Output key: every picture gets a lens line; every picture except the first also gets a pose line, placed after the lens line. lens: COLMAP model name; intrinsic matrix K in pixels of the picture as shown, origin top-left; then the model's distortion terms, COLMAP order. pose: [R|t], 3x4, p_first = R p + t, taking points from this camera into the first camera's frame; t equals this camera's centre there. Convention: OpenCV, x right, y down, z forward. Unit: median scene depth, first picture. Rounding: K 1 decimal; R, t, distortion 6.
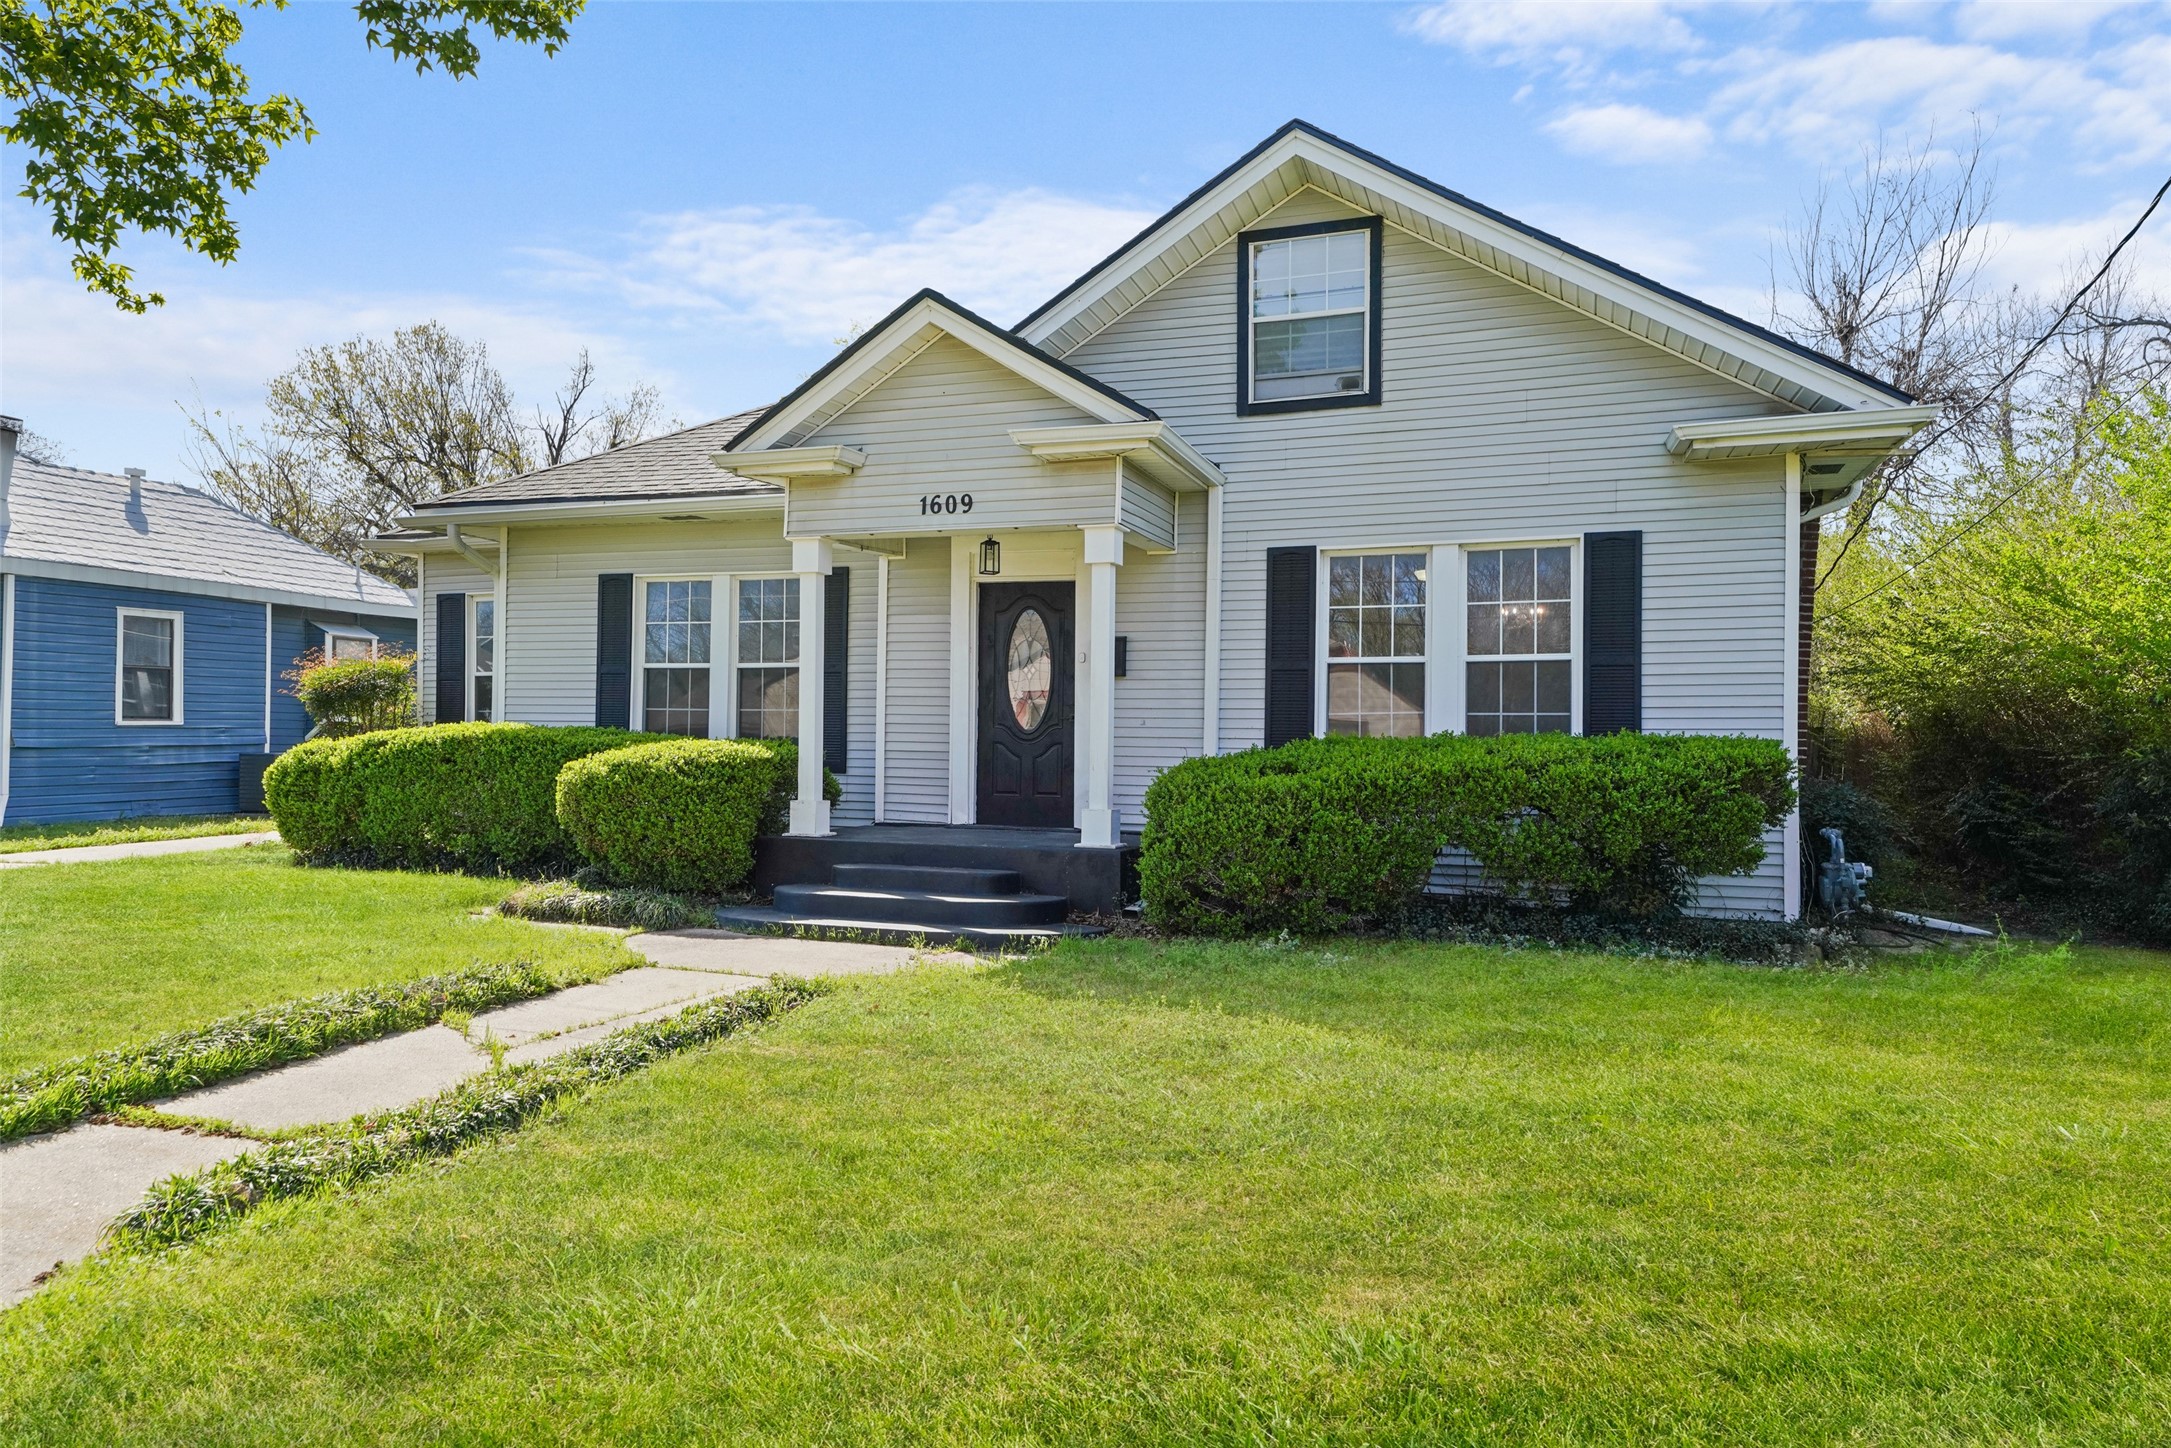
lens RADIAL K [[1383.3, 0, 1069.9], [0, 1383.3, 731.9], [0, 0, 1]] dist [0.054752, -0.001277]
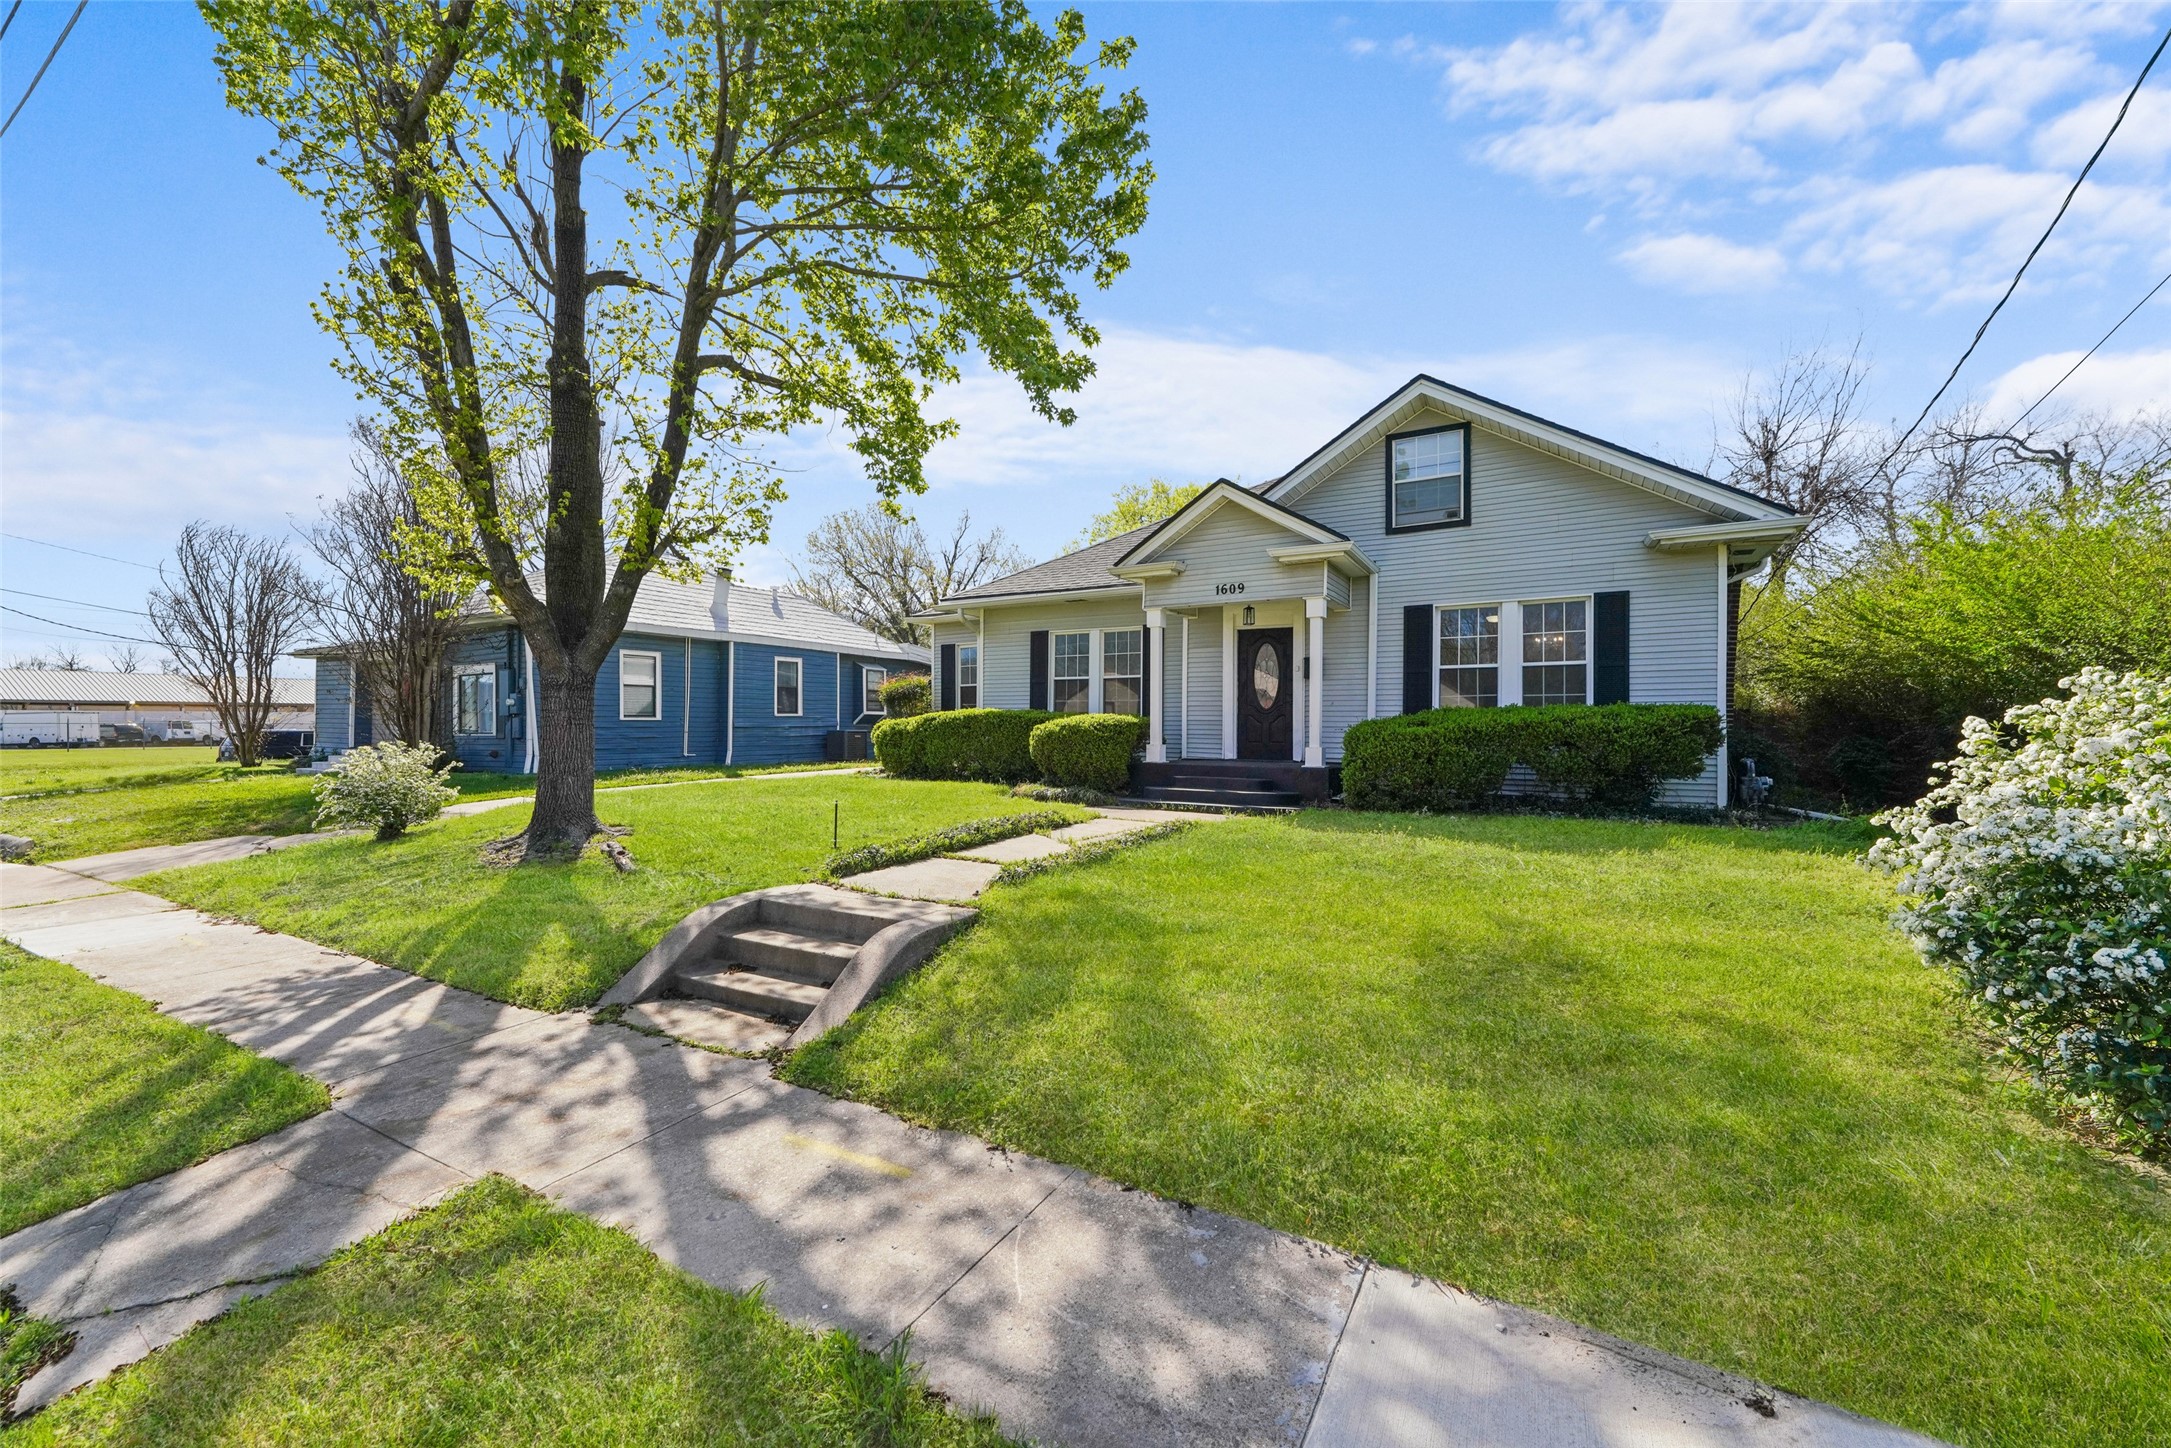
lens RADIAL K [[850.2, 0, 1075.3], [0, 850.2, 730.3], [0, 0, 1]] dist [0.011996, -0.001692]
pose [[0.983527, -0.005085, -0.180690, -0.083495], [0.006124, 0.999968, 0.005193, 0.022556], [0.180658, -0.006214, 0.983526, -0.186774]]
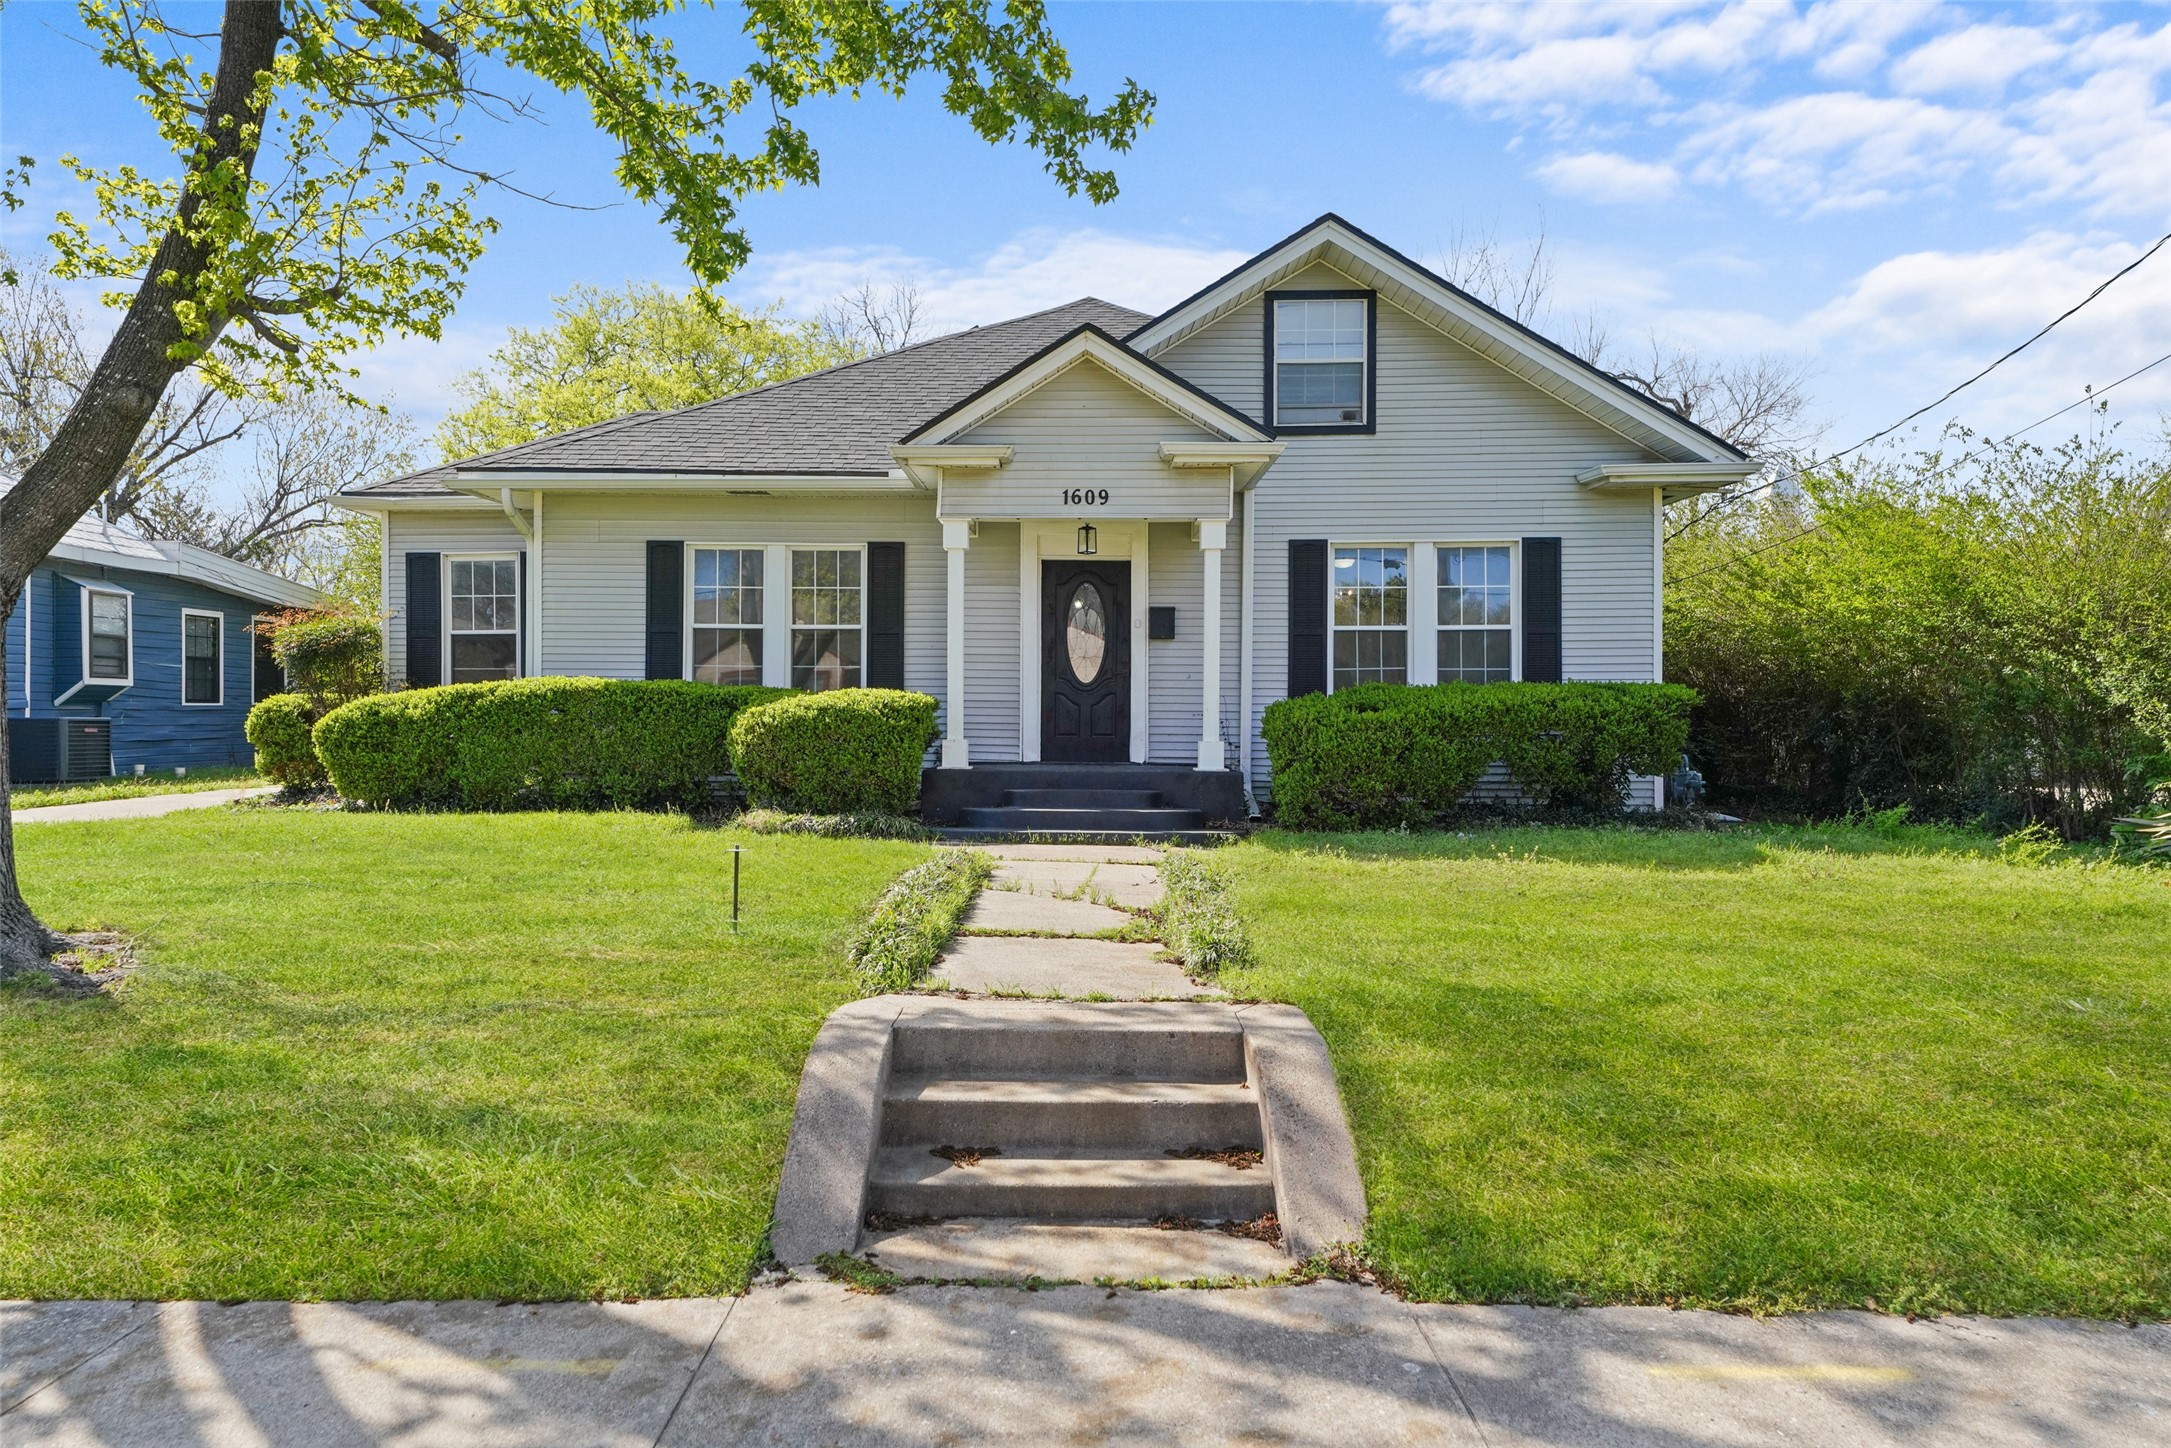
lens RADIAL K [[1383.3, 0, 1065.5], [0, 1383.3, 715.6], [0, 0, 1]] dist [0.054752, -0.001277]
pose [[0.950967, -0.005413, 0.309244, -0.462965], [0.003788, 0.999976, 0.005856, 0.022256], [-0.309268, -0.004398, 0.950965, -0.160146]]
